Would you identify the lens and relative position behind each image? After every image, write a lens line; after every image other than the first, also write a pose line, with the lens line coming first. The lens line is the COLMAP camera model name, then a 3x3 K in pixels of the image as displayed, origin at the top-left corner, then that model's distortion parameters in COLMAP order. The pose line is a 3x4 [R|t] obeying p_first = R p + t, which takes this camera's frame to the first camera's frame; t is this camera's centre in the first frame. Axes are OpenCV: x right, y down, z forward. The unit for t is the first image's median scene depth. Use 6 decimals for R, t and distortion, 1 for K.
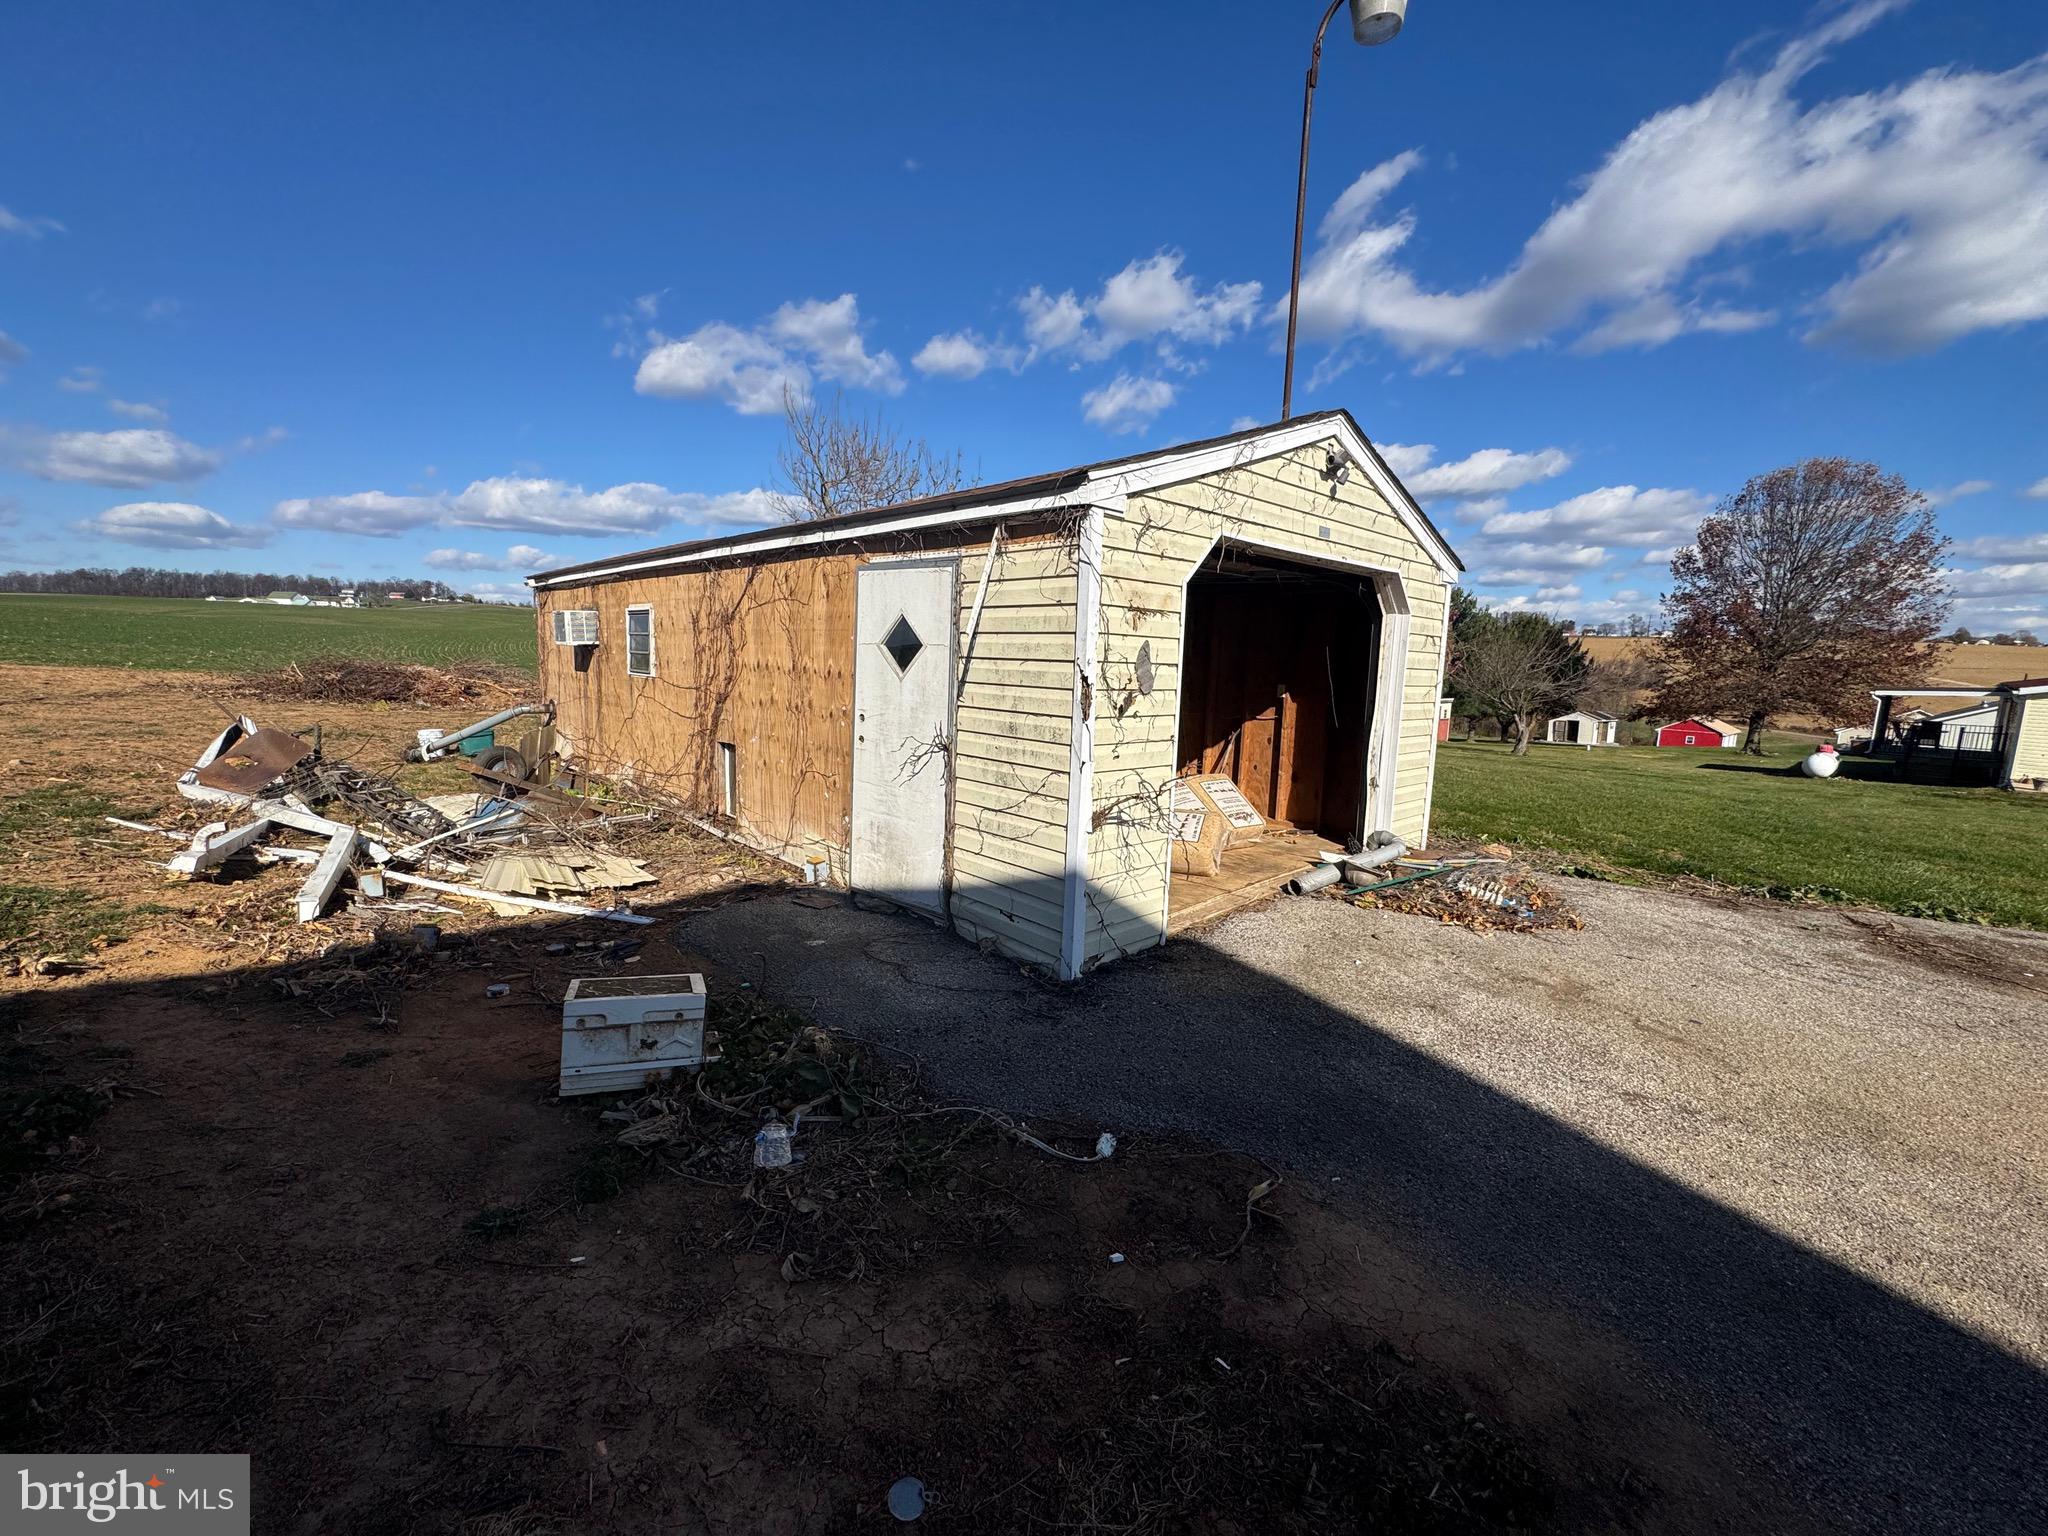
lens RADIAL K [[835.1, 0, 1007.8], [0, 835.1, 764.4], [0, 0, 1]] dist [-0.000541, 0.000054]
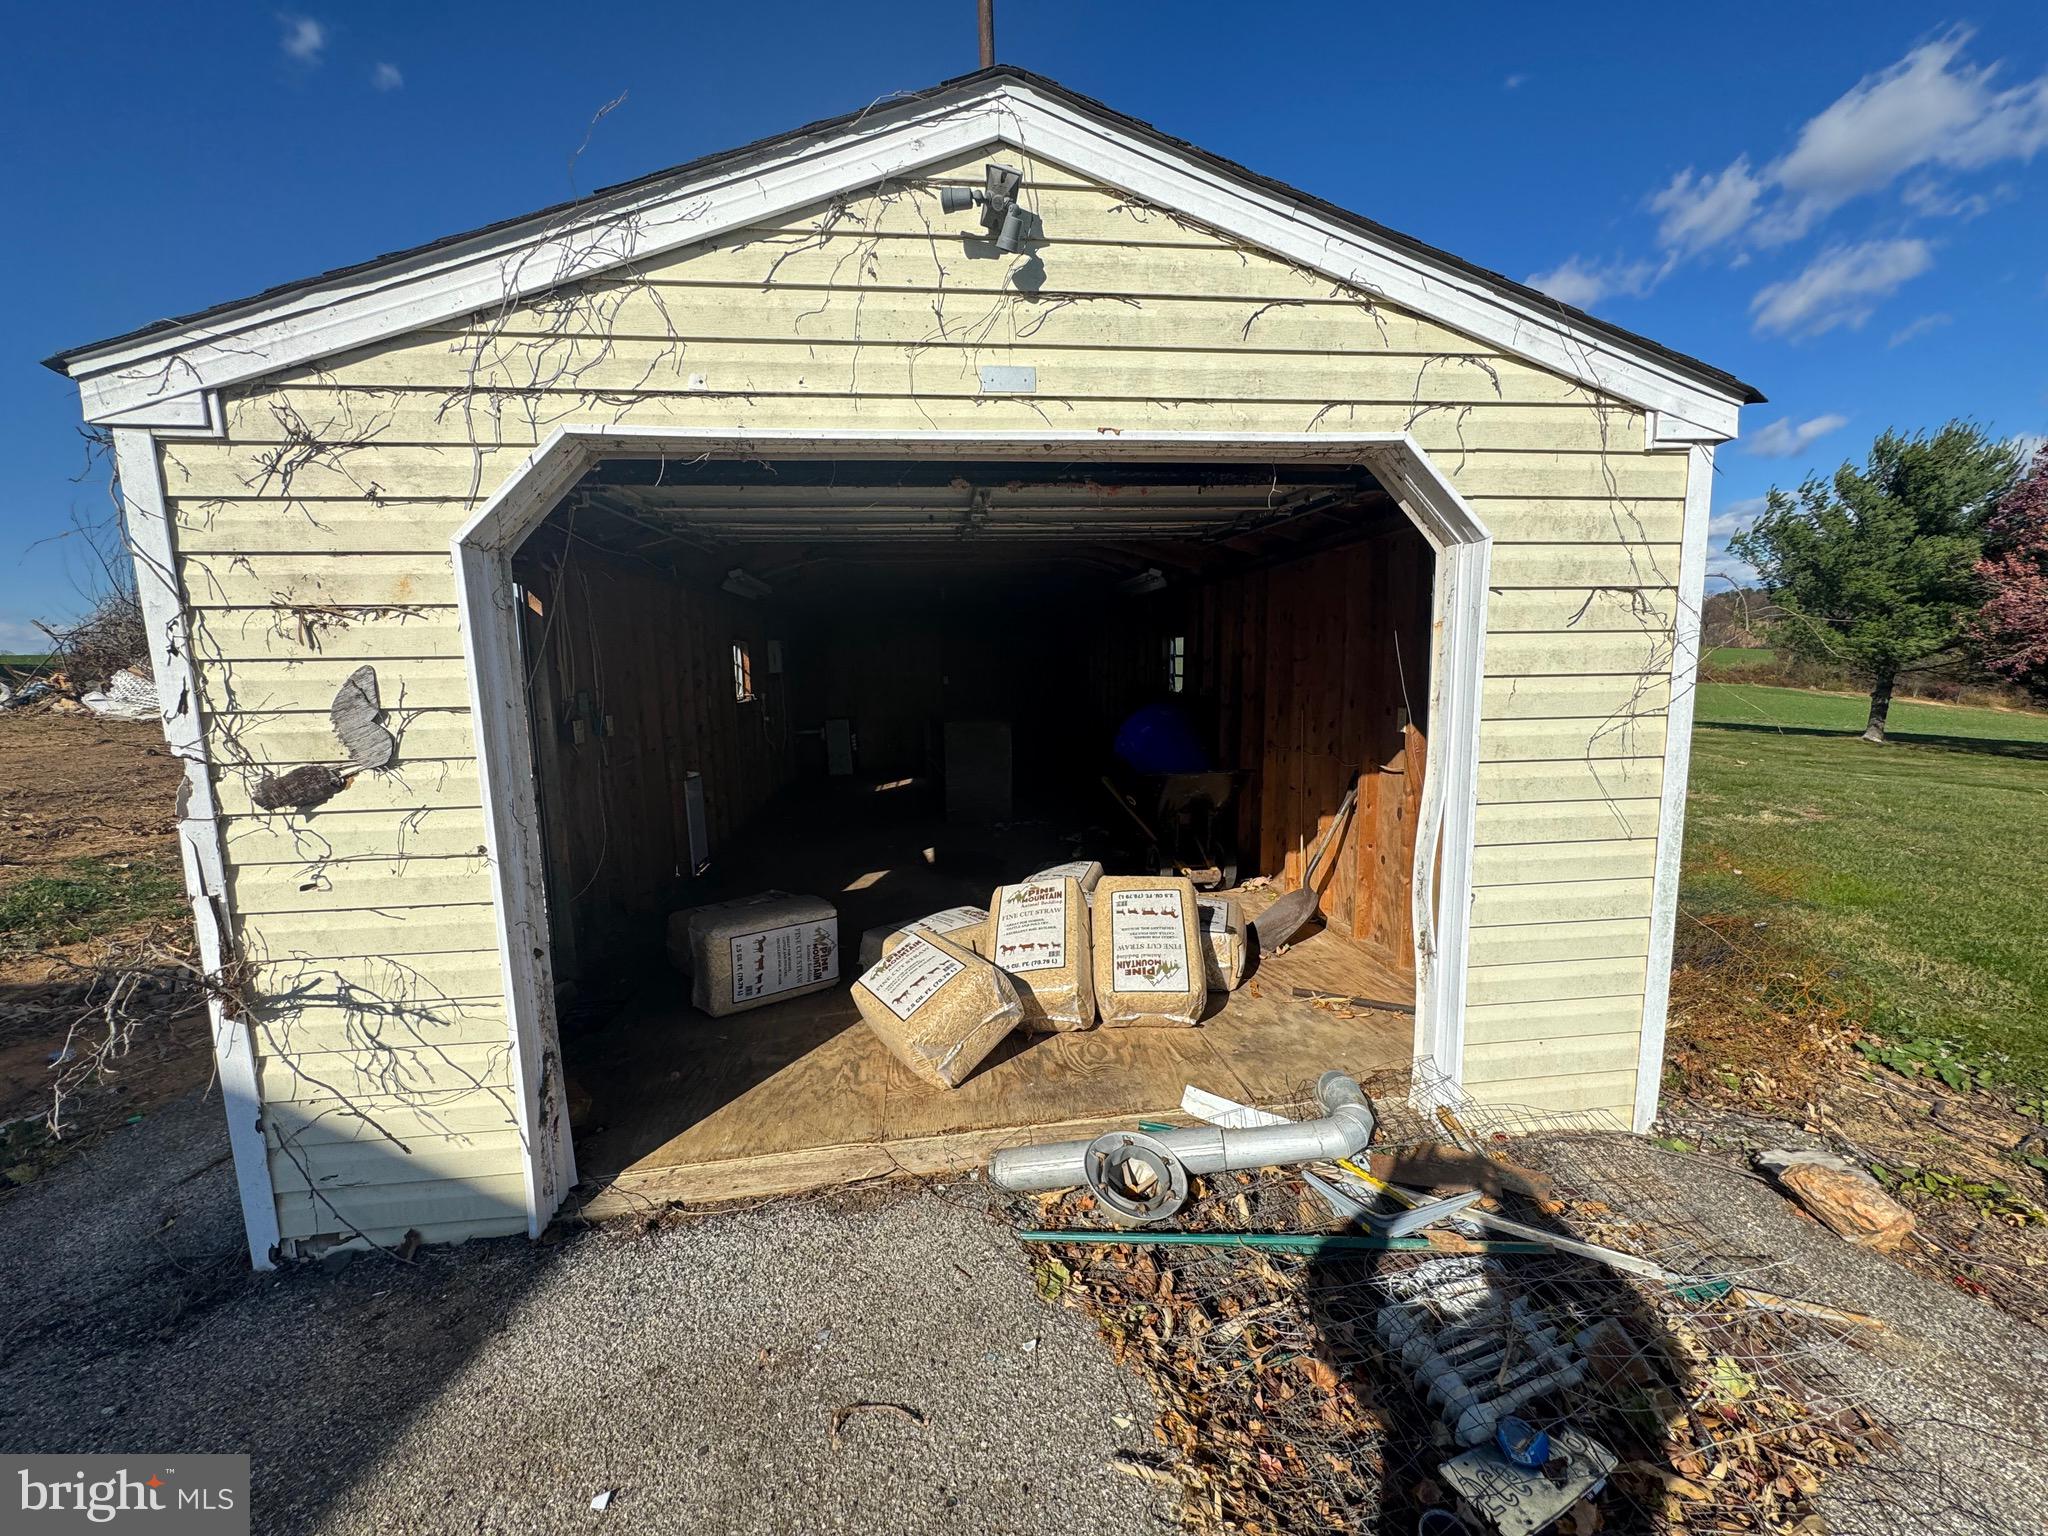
lens RADIAL K [[835.1, 0, 1029.8], [0, 835.1, 774.3], [0, 0, 1]] dist [-0.000541, 0.000054]
pose [[0.801711, 0.034986, -0.596687, 0.561339], [-0.036541, 0.999287, 0.009495, -0.070453], [0.596593, 0.014191, 0.802418, 0.576600]]
